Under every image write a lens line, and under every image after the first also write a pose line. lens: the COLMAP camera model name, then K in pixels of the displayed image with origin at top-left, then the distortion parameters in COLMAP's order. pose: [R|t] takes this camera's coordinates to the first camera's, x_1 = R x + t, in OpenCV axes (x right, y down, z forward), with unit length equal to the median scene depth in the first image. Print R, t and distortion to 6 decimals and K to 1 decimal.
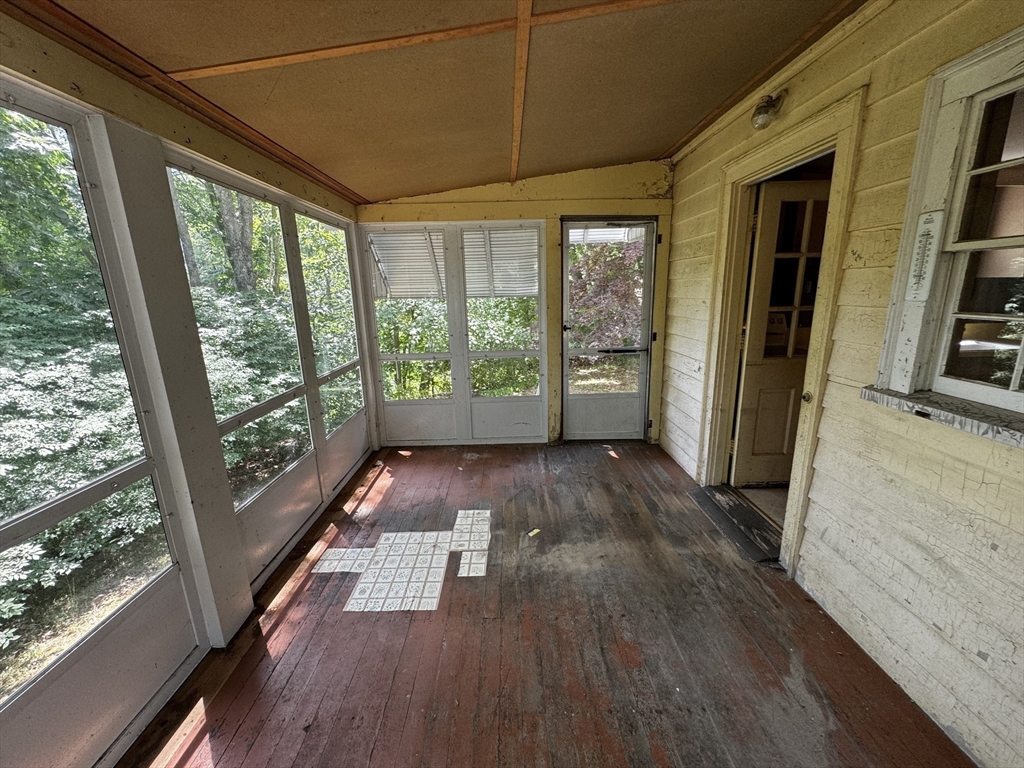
lens RADIAL K [[408.2, 0, 511.4], [0, 408.2, 383.5], [0, 0, 1]] dist [-0.002142, -0.000098]
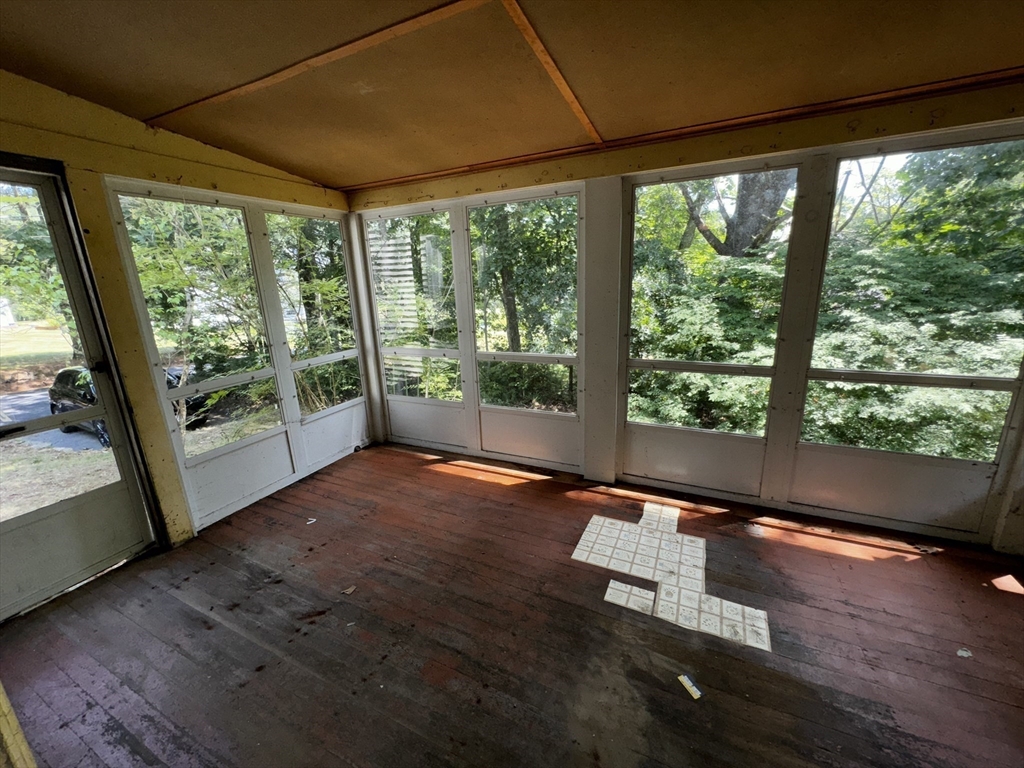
lens RADIAL K [[408.2, 0, 511.4], [0, 408.2, 383.5], [0, 0, 1]] dist [-0.002142, -0.000098]
pose [[-0.449382, 0.261037, -0.854351, 0.606028], [-0.151859, 0.920116, 0.361007, -0.227566], [0.880338, 0.291971, -0.373843, 0.938359]]
